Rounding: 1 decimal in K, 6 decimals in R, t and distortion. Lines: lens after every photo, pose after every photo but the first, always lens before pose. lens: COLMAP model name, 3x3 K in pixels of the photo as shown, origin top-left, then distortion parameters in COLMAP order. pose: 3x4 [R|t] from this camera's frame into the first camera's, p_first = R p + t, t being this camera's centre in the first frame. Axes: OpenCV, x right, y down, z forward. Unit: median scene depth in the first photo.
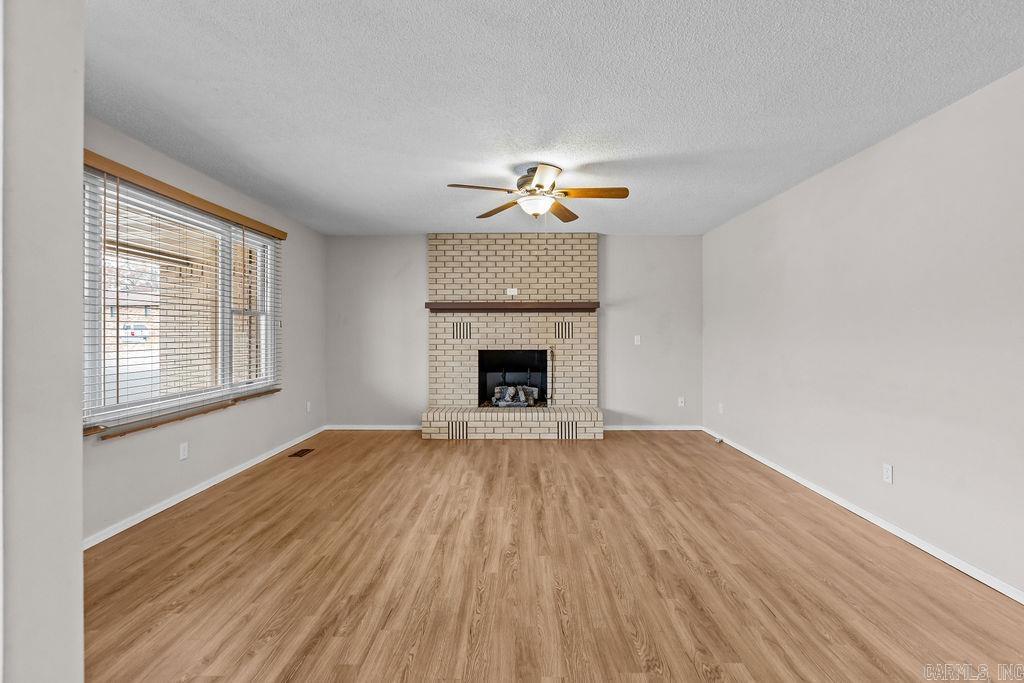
lens RADIAL K [[477.9, 0, 511.9], [0, 477.9, 335.4], [0, 0, 1]] dist [-0.004536, -0.000641]
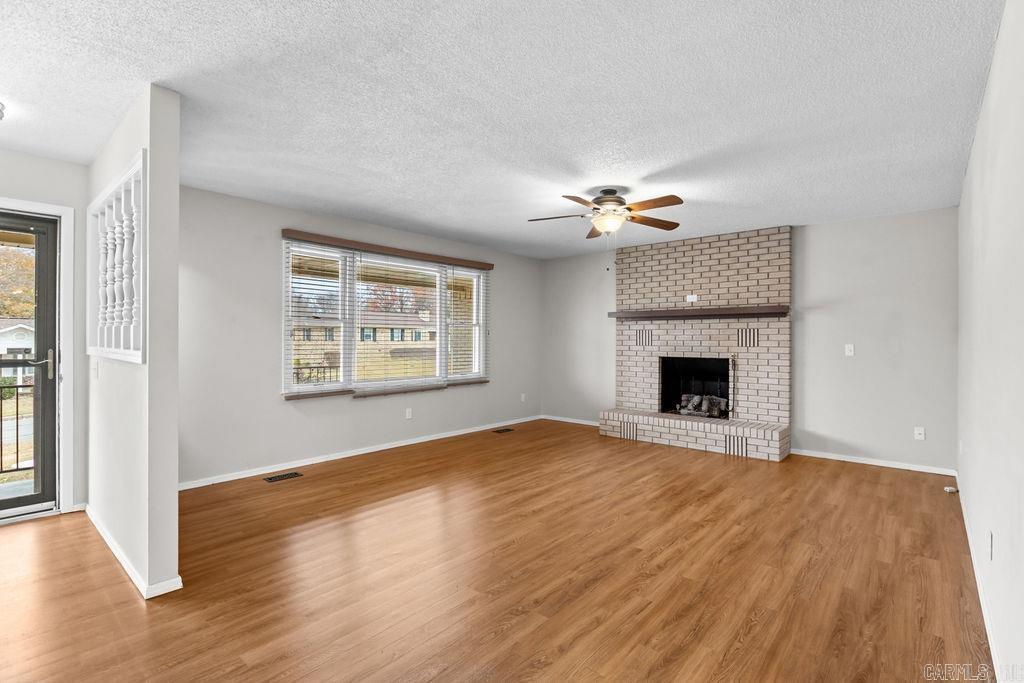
lens RADIAL K [[477.9, 0, 504.5], [0, 477.9, 340.4], [0, 0, 1]] dist [-0.004536, -0.000641]
pose [[0.754184, 0.005386, -0.656641, 0.382516], [-0.008047, 0.999967, -0.001041, -0.000731], [0.656613, 0.006069, 0.754203, 0.008588]]
